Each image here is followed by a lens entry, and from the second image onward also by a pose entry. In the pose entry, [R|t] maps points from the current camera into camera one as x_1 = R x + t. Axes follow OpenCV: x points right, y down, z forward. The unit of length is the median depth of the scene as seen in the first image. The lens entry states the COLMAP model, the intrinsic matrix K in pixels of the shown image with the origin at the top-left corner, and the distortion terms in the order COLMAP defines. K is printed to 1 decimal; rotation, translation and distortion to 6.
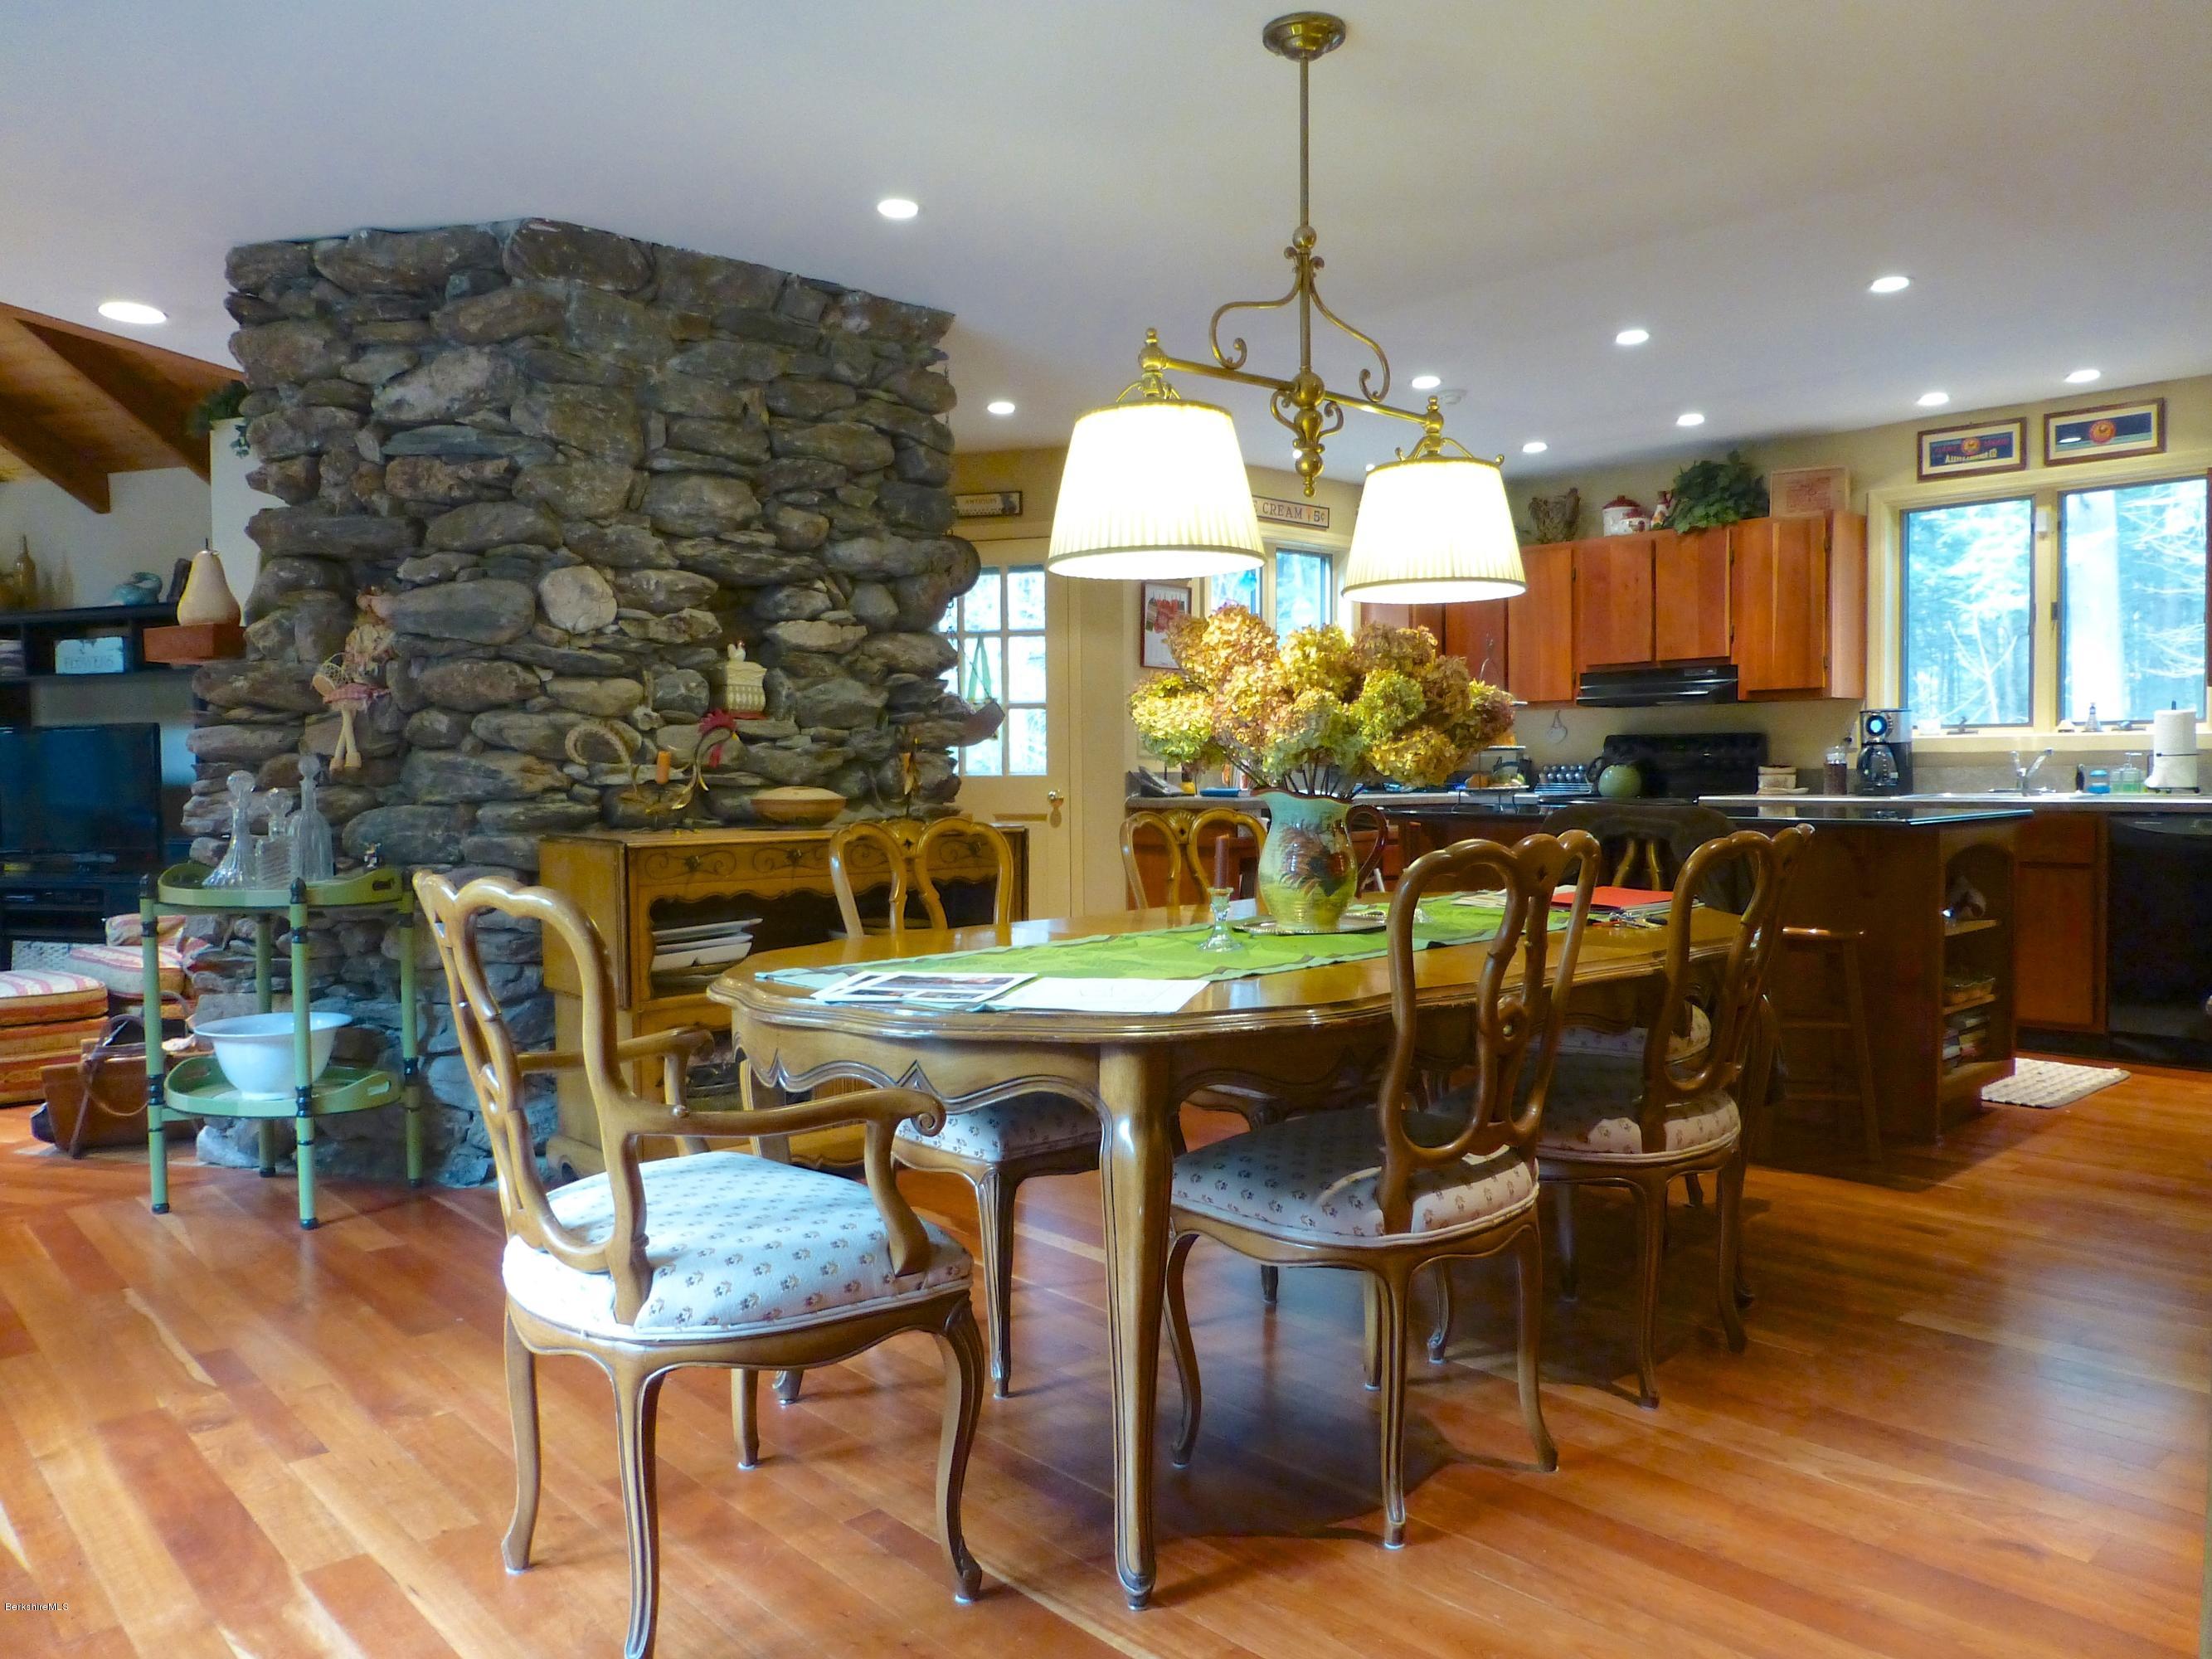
lens RADIAL K [[1650.9, 0, 1106.2], [0, 1650.9, 825.7], [0, 0, 1]] dist [-0.005732, -0.008339]
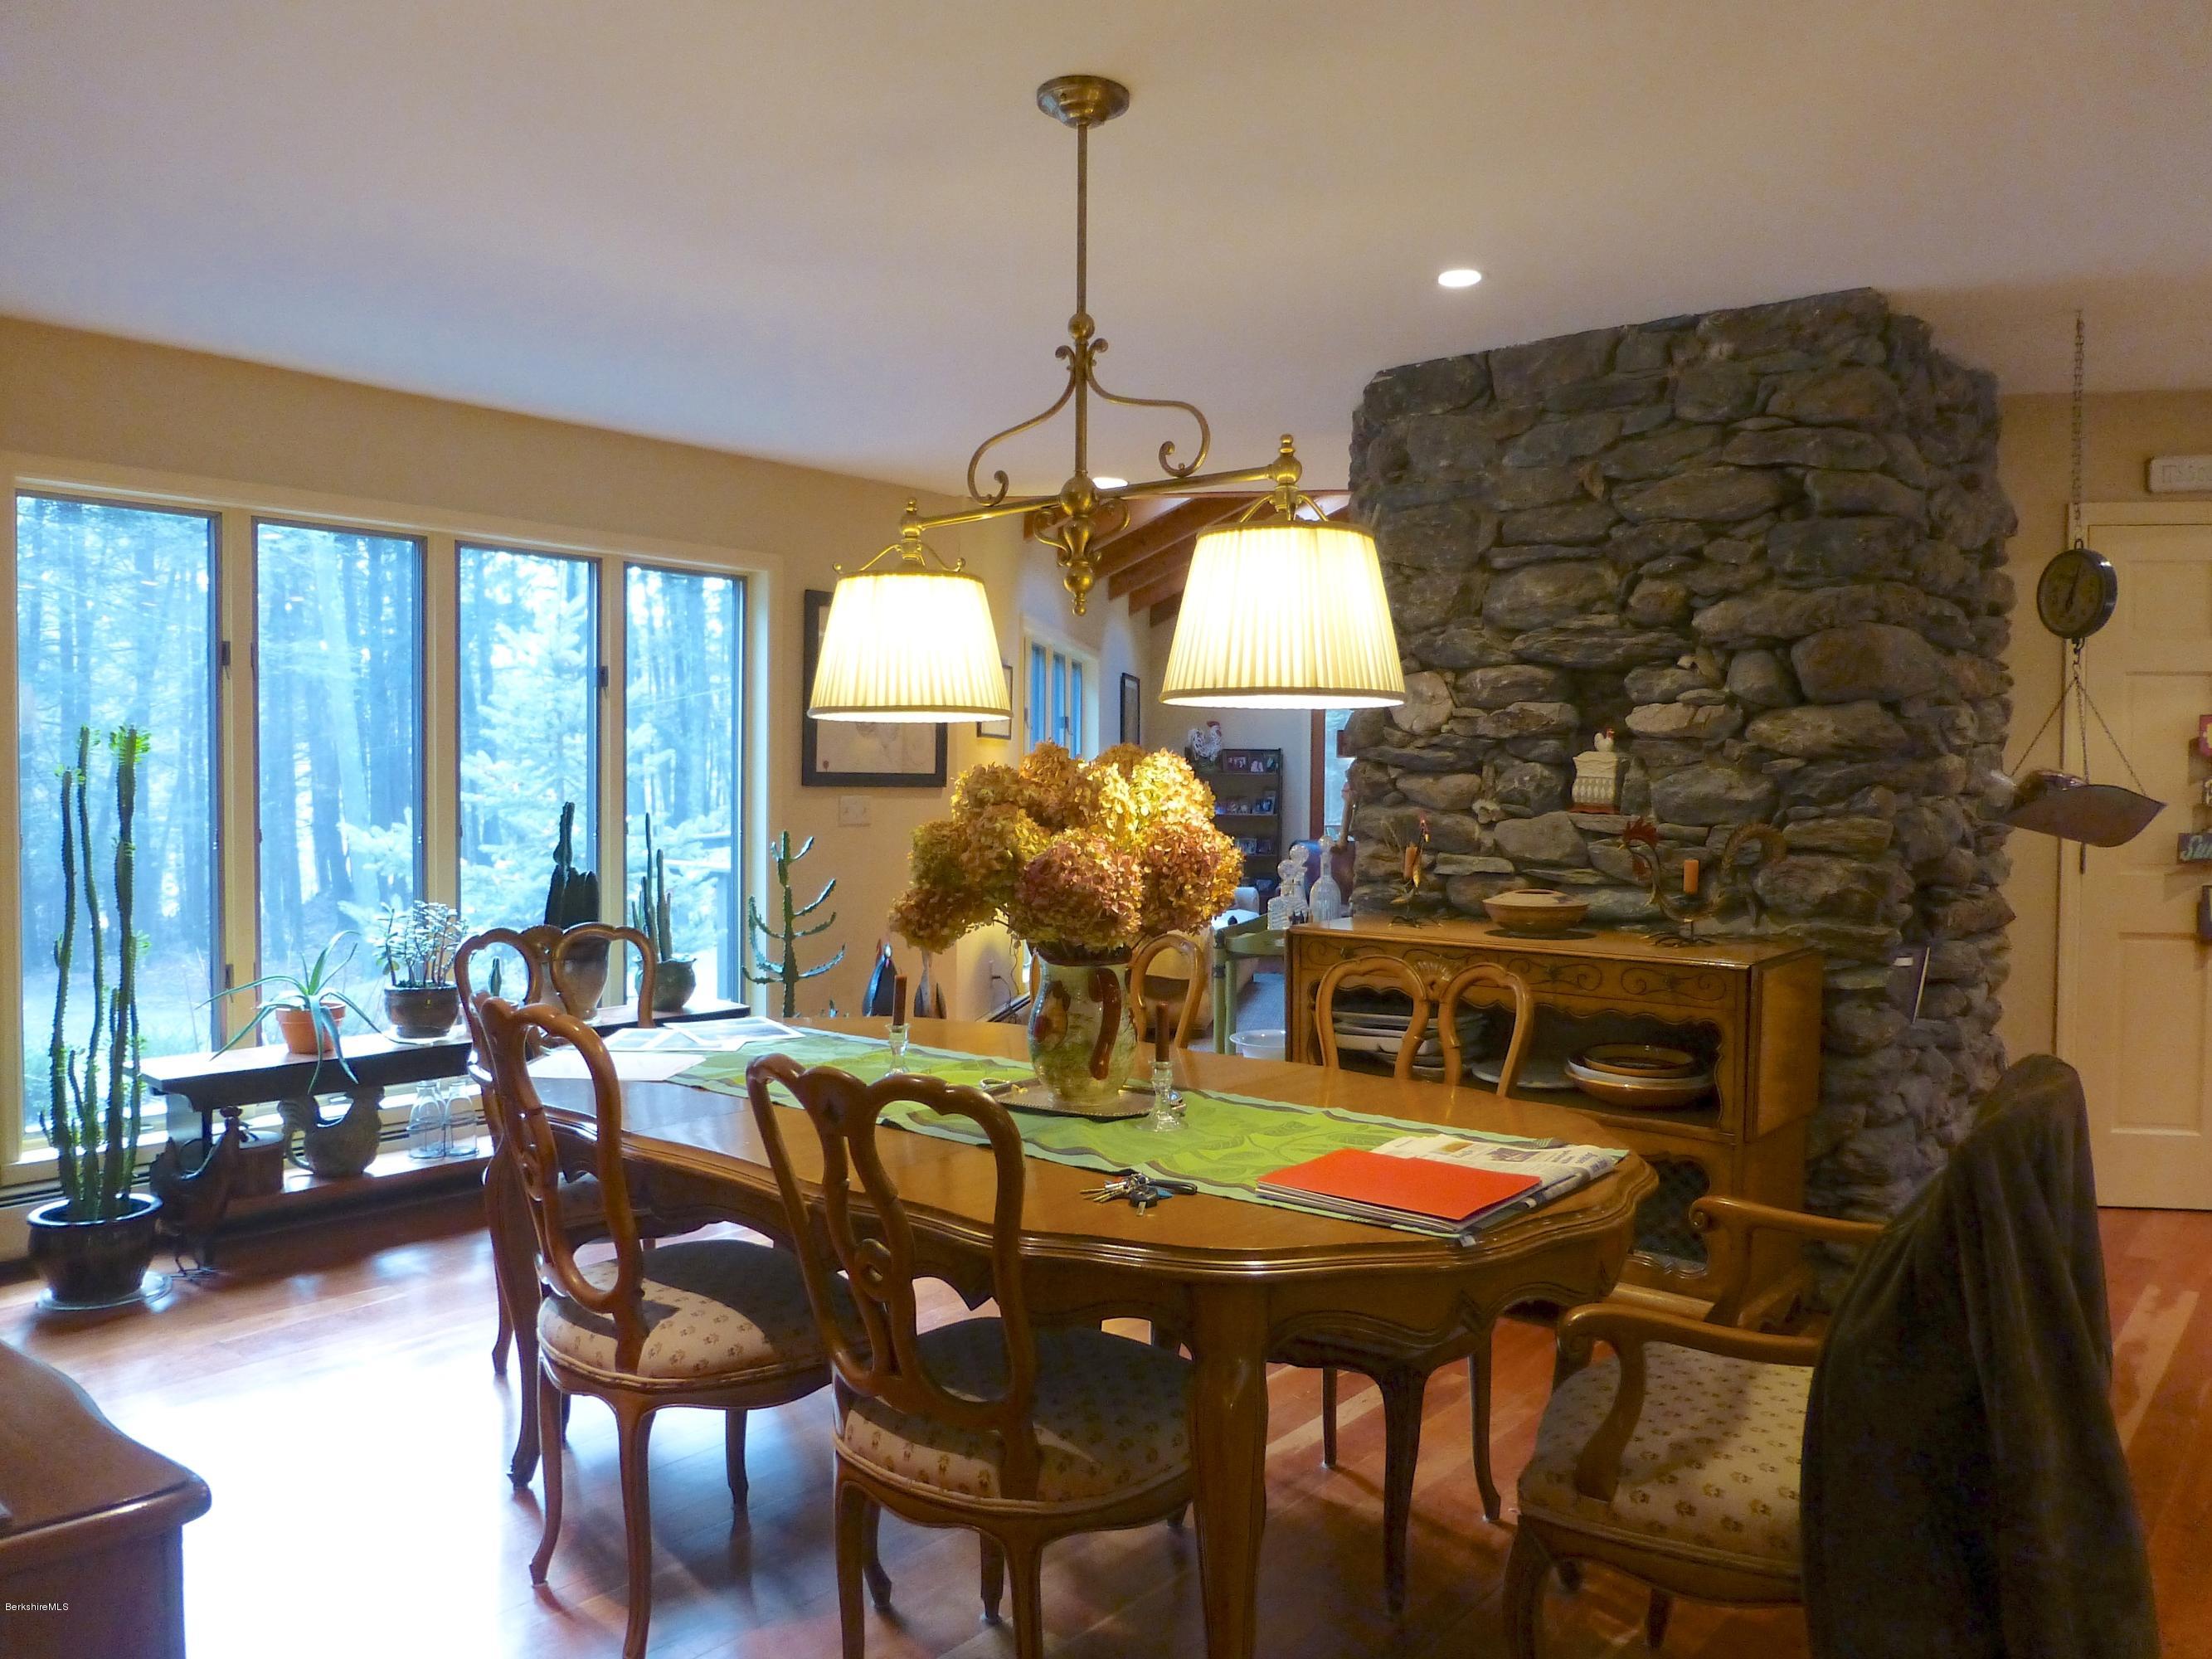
lens RADIAL K [[1650.9, 0, 1110.3], [0, 1650.9, 830.5], [0, 0, 1]] dist [-0.005732, -0.008339]
pose [[0.106308, 0.043277, -0.993391, 0.717201], [-0.041851, 0.998362, 0.039015, -0.083031], [0.993452, 0.037427, 0.107945, 0.650282]]
